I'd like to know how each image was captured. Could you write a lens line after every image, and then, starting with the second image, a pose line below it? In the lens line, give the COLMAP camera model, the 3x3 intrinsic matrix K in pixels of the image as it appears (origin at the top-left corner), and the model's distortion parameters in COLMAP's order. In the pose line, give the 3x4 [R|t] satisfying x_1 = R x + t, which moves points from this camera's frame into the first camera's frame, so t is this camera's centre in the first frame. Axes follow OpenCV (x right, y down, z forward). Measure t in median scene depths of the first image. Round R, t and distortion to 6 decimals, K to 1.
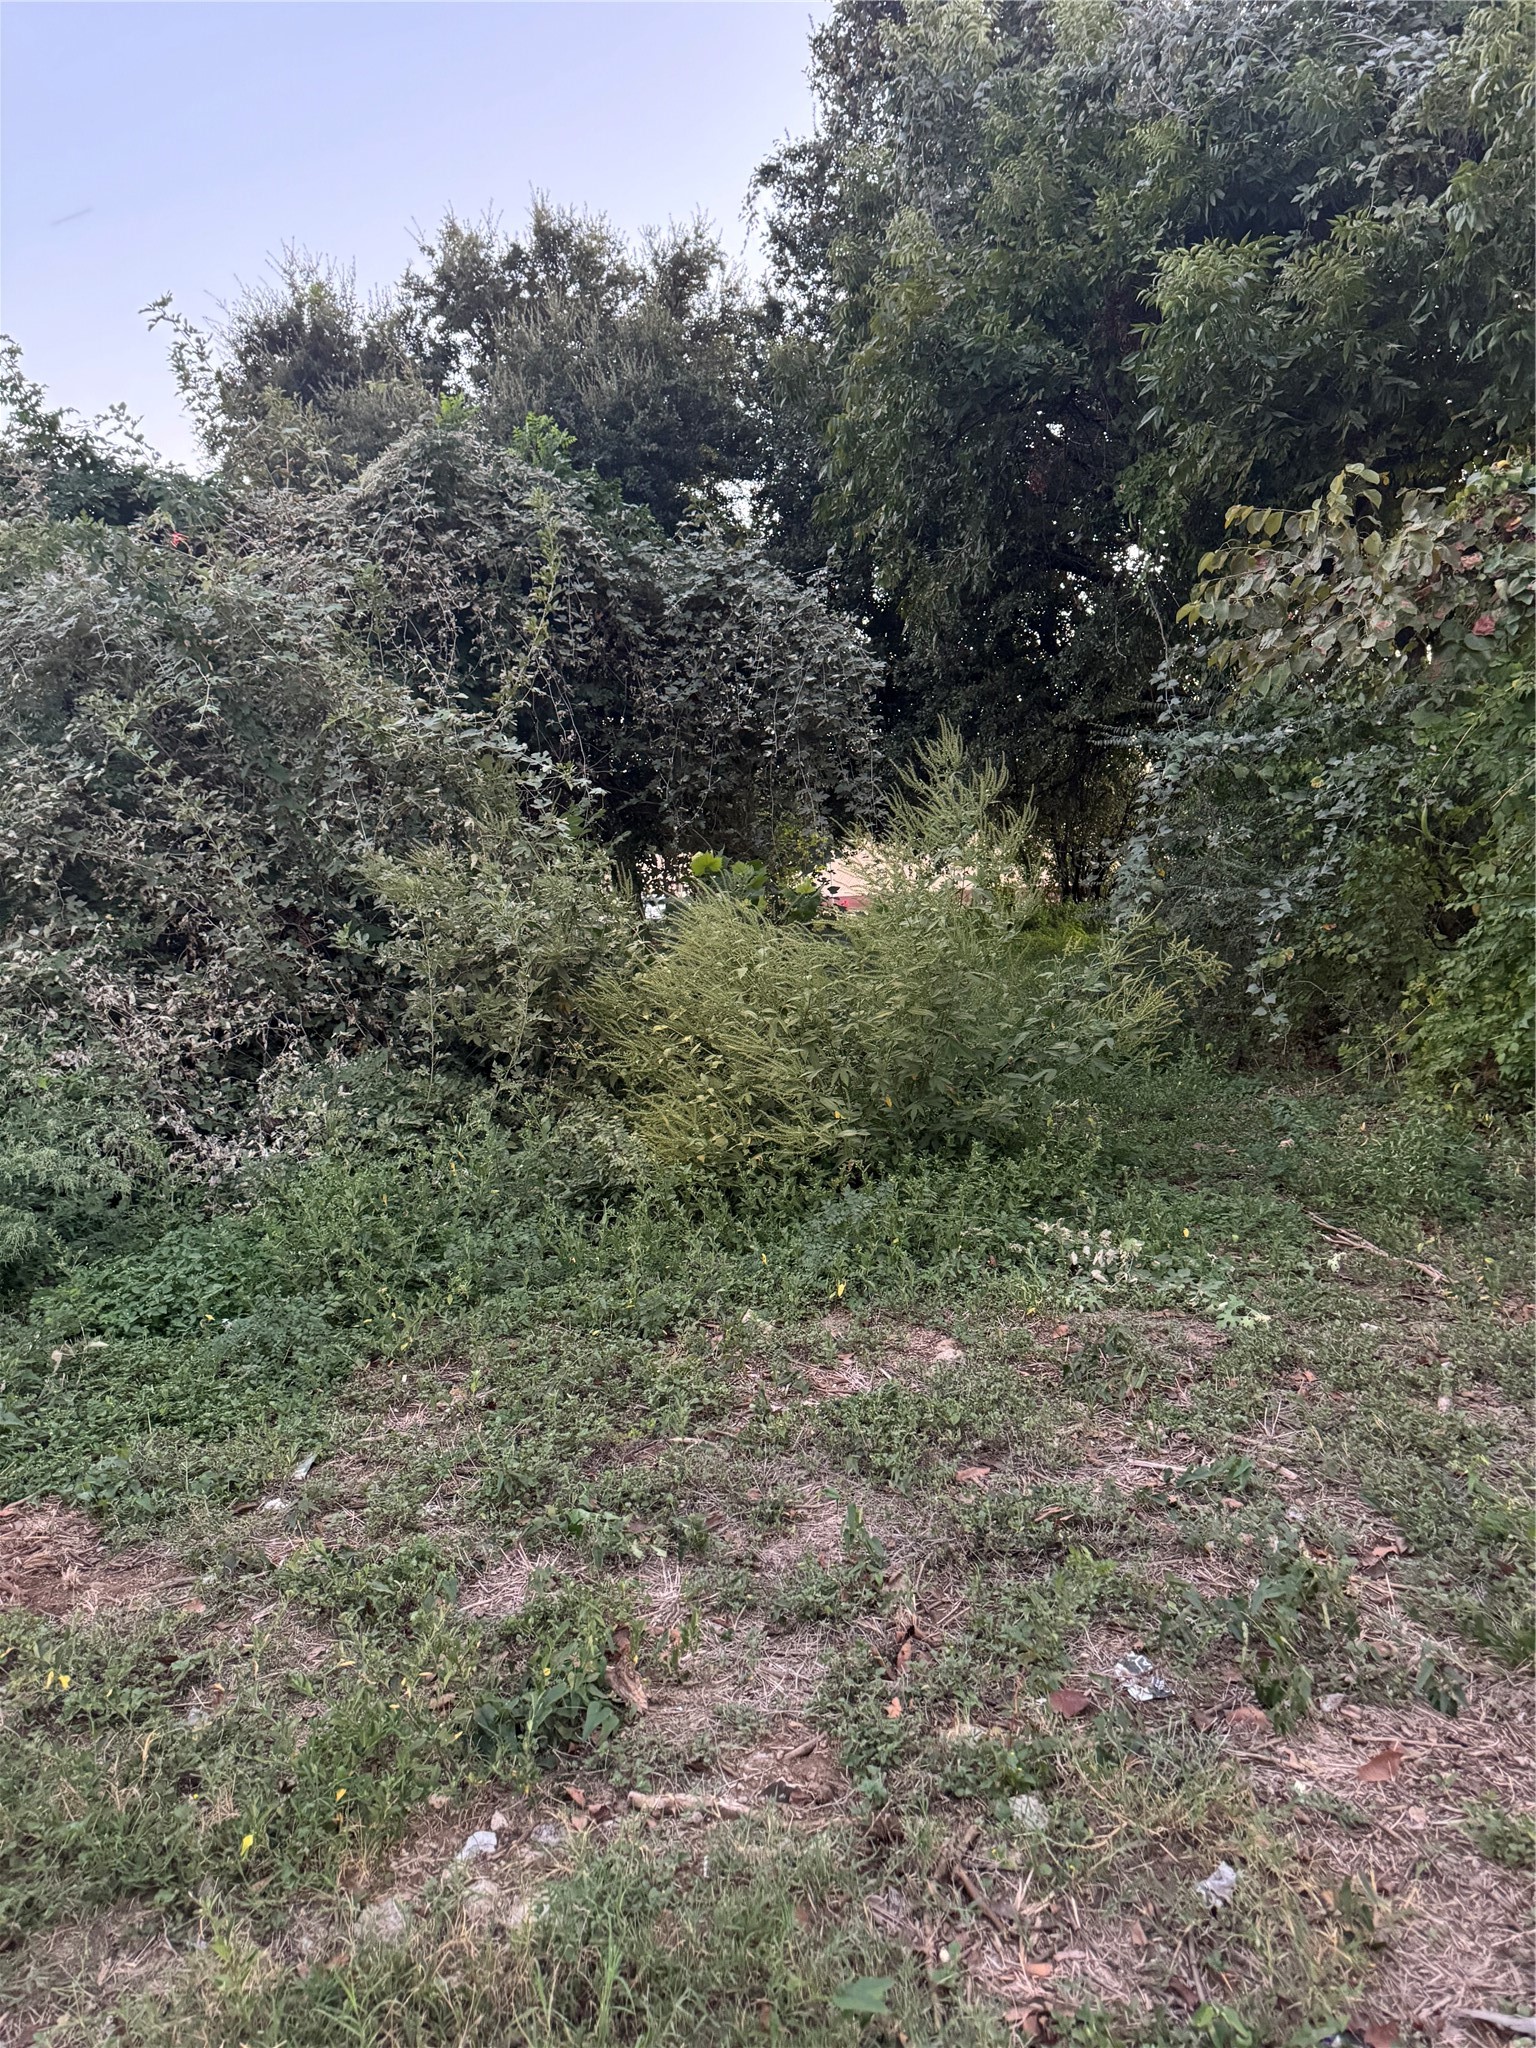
lens RADIAL K [[1422.9, 0, 768.0], [0, 1422.9, 1024.0], [0, 0, 1]] dist [0.068732, -0.092089]
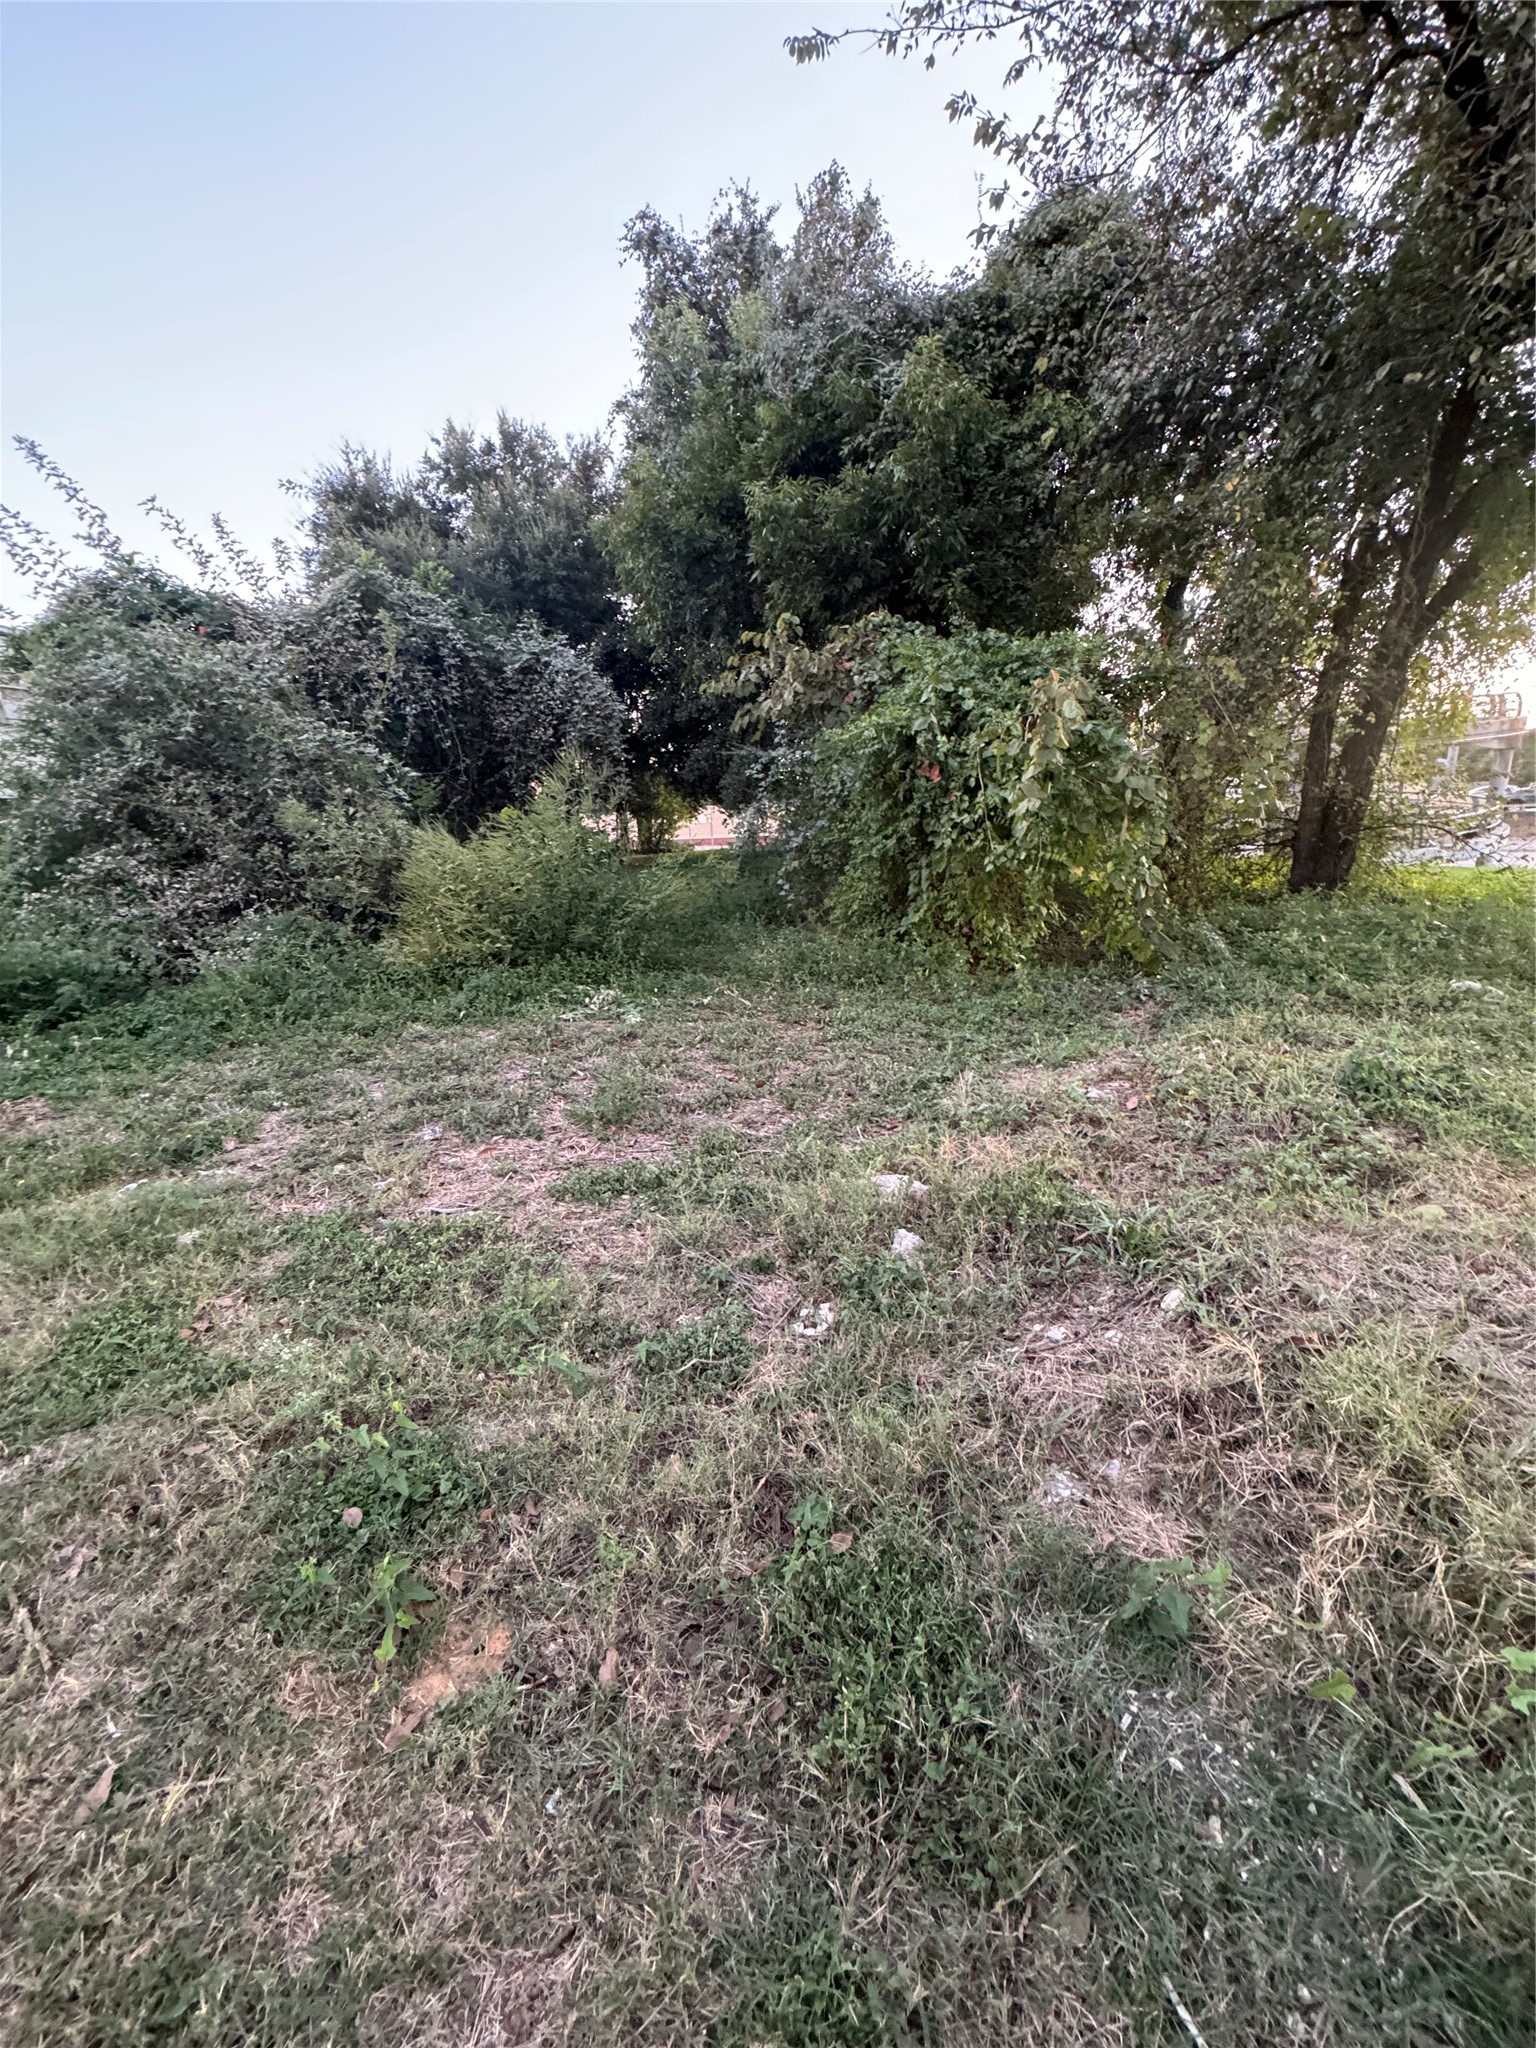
lens RADIAL K [[805.2, 0, 771.8], [0, 805.2, 1017.1], [0, 0, 1]] dist [-0.002569, 0.000427]
pose [[0.996295, -0.010488, 0.085358, 0.196954], [-0.000554, 0.991733, 0.128317, 0.016750], [-0.085998, -0.127889, 0.988053, -0.120417]]
